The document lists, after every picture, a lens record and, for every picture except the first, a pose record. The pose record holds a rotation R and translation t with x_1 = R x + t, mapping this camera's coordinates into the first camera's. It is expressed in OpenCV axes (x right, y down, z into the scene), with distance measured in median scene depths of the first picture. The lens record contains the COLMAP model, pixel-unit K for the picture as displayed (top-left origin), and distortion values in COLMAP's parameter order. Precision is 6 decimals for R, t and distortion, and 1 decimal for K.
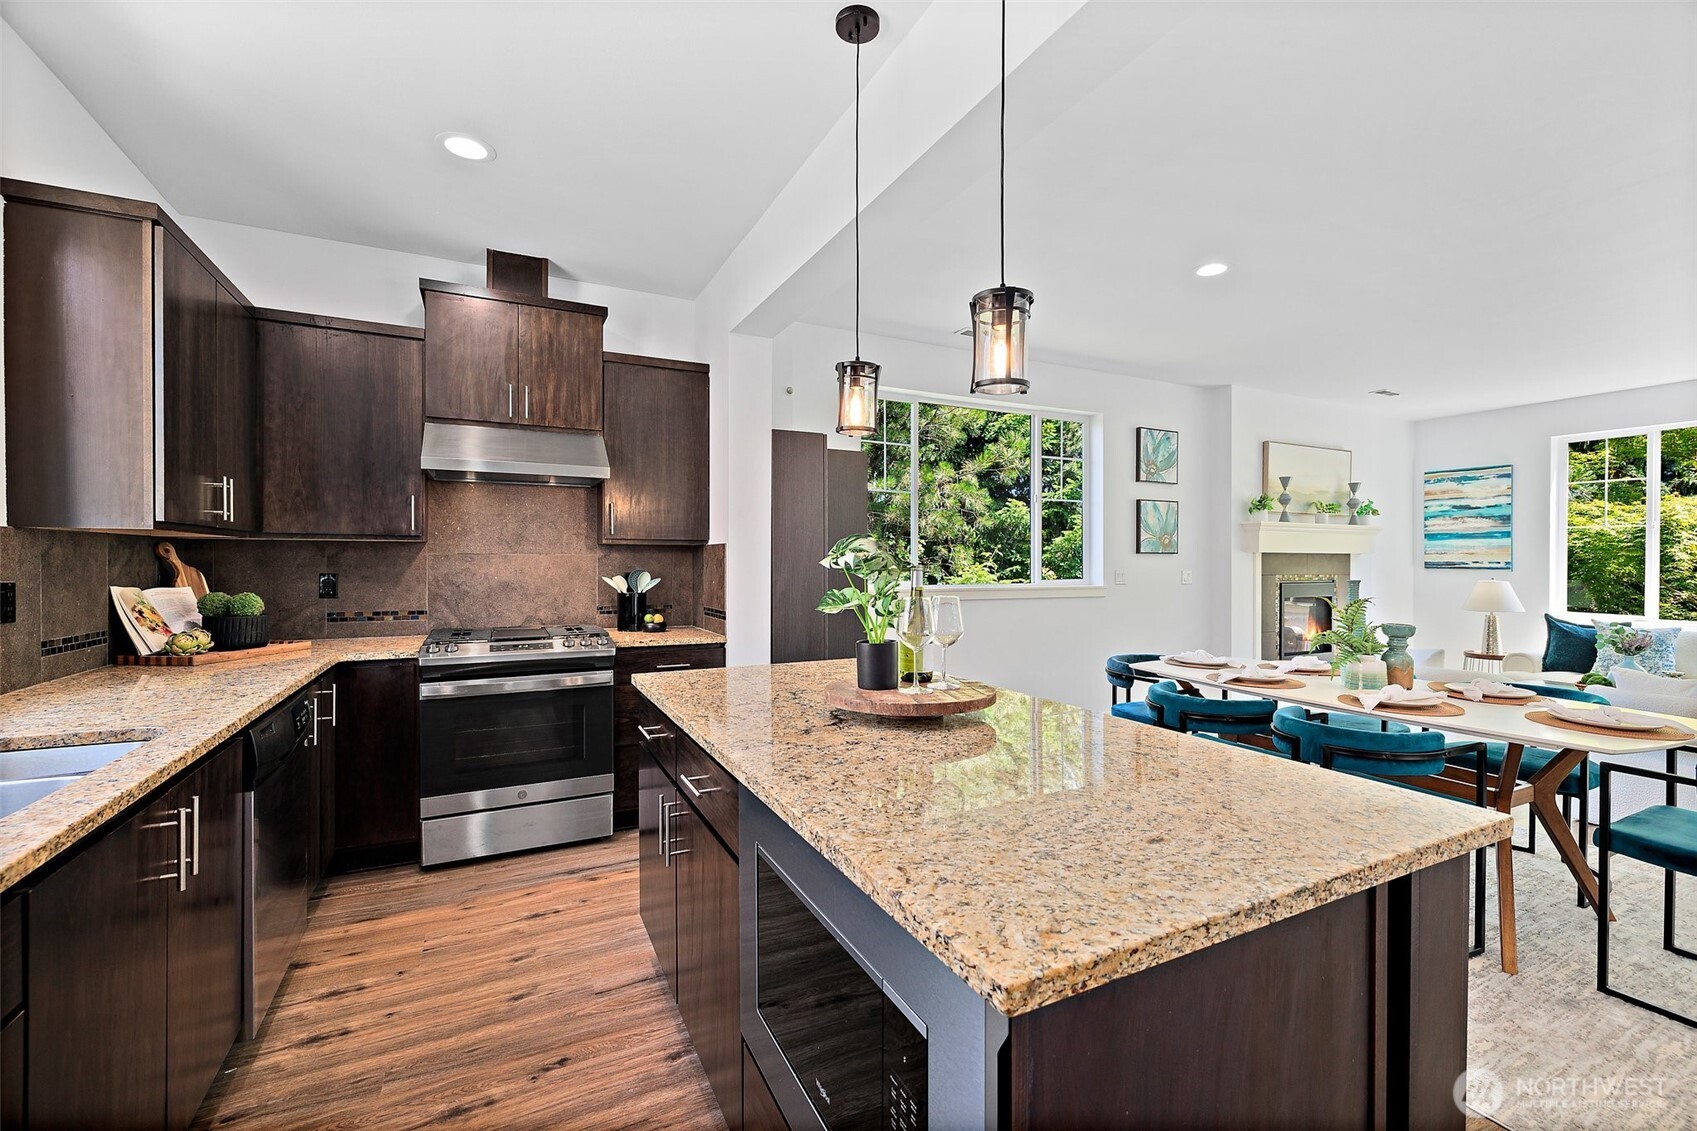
lens RADIAL K [[722.9, 0, 851.3], [0, 722.9, 566.2], [0, 0, 1]] dist [0.002893, -0.000451]
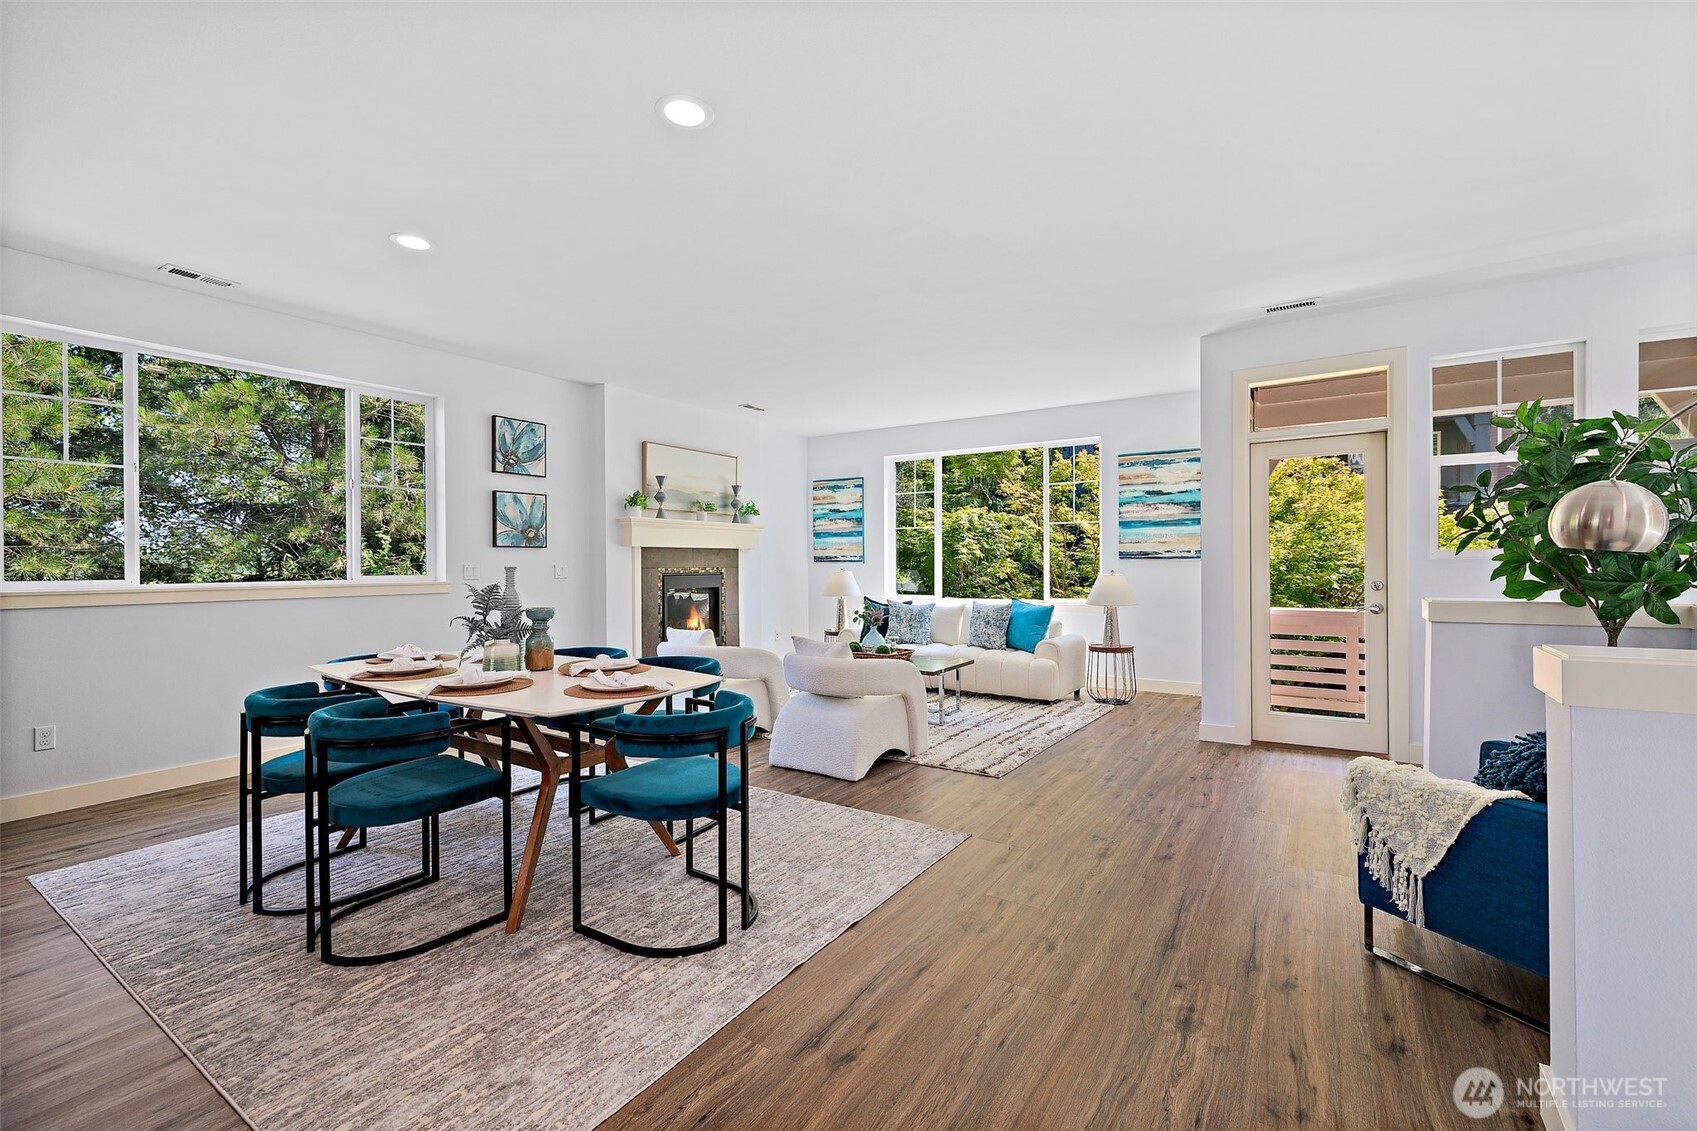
lens RADIAL K [[722.9, 0, 856.6], [0, 722.9, 558.9], [0, 0, 1]] dist [0.002893, -0.000451]
pose [[0.859096, -0.004896, 0.511791, 0.535804], [0.010742, 0.999906, -0.008466, 0.019424], [-0.511702, 0.012771, 0.859068, -0.115320]]
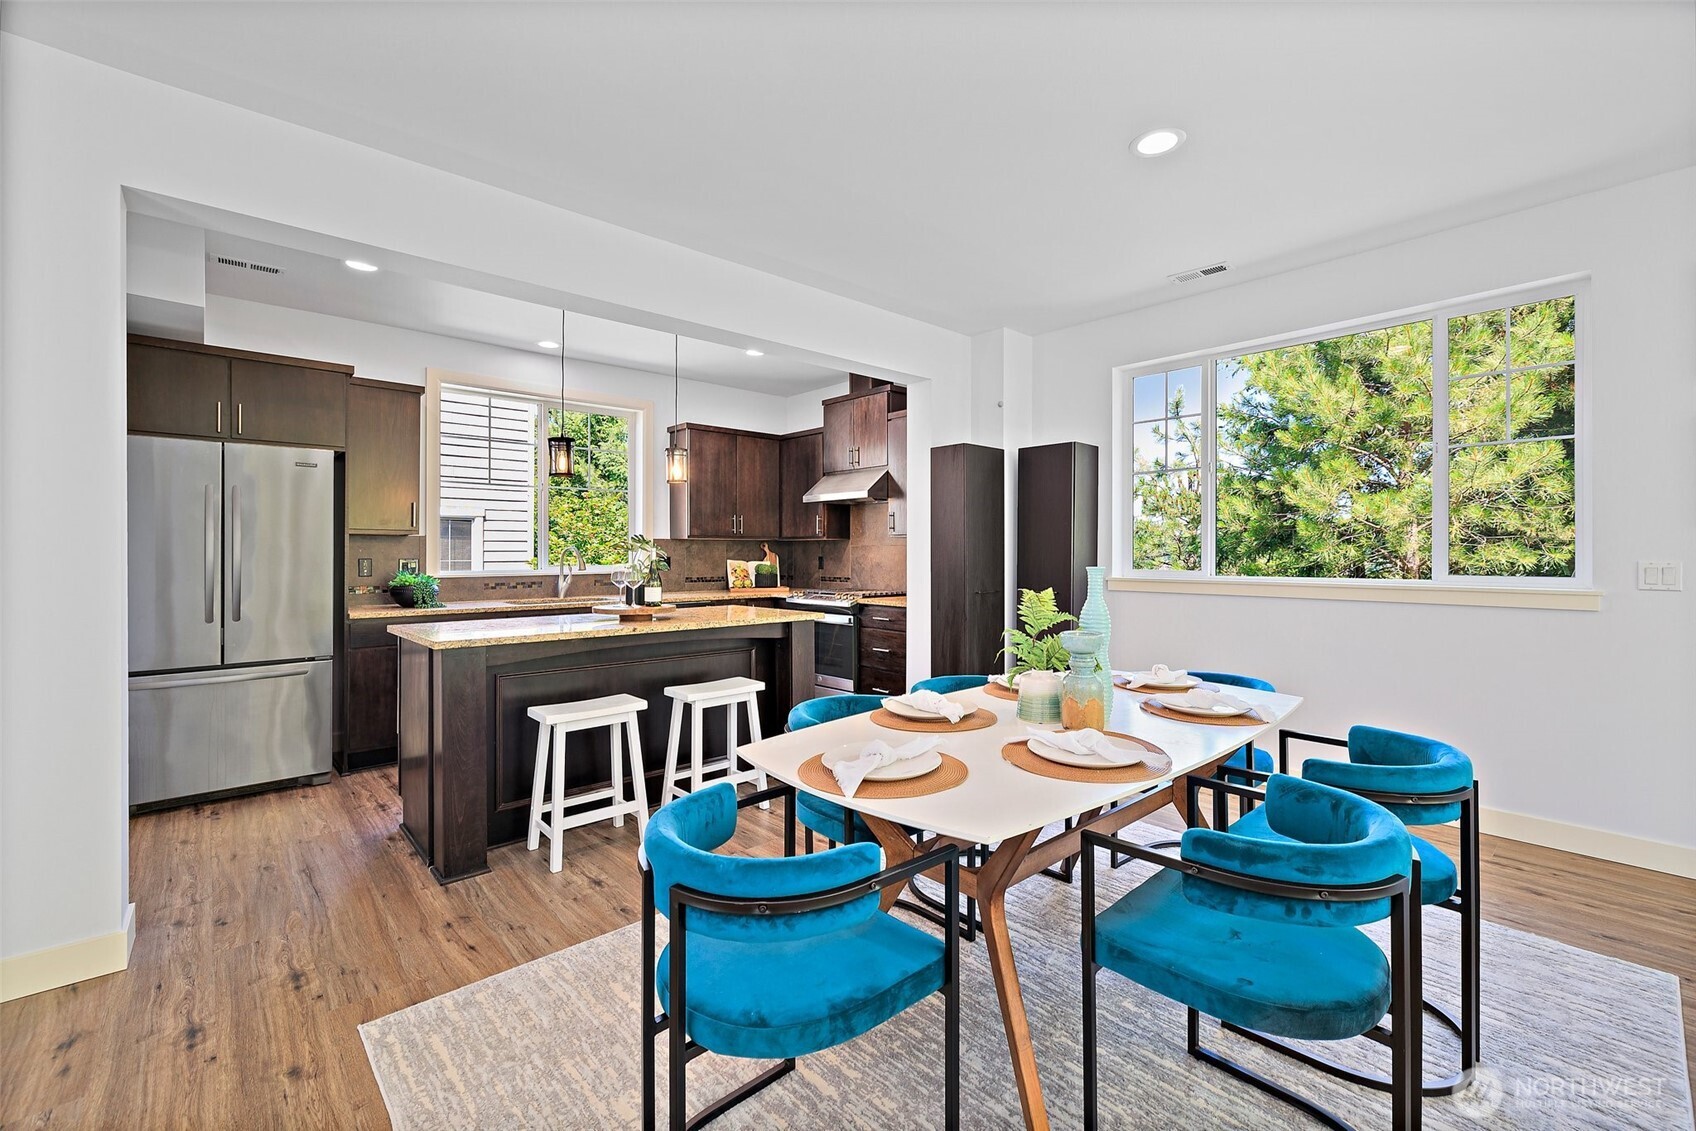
lens RADIAL K [[722.5, 0, 855.6], [0, 722.5, 569.3], [0, 0, 1]] dist [0.002893, -0.000451]
pose [[0.268254, 0.019361, -0.963154, 1.179306], [-0.006485, 0.999812, 0.018292, 0.007840], [0.963326, 0.001340, 0.268329, 0.545644]]
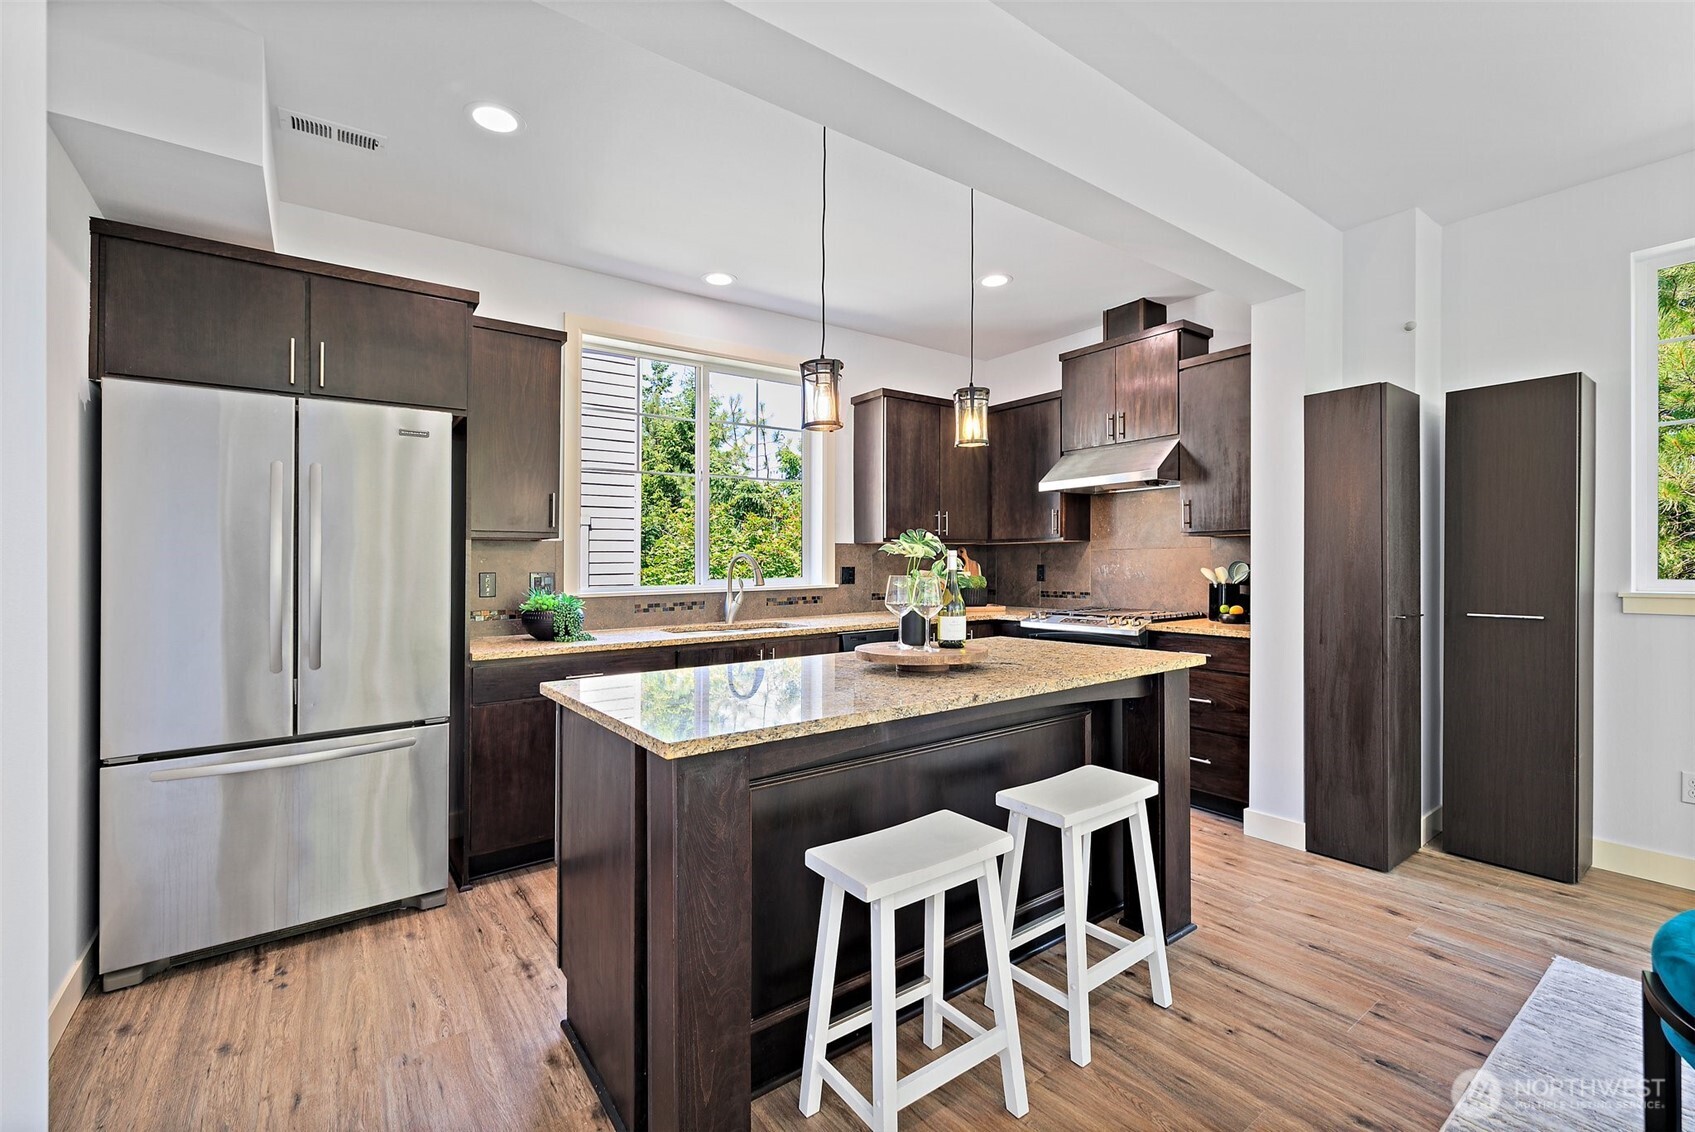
lens RADIAL K [[722.1, 0, 849.6], [0, 722.1, 568.4], [0, 0, 1]] dist [0.002893, -0.000451]
pose [[0.169721, 0.002460, -0.985489, 0.677988], [0.003096, 0.999991, 0.003030, 0.011434], [0.985487, -0.003565, 0.169712, 0.341350]]
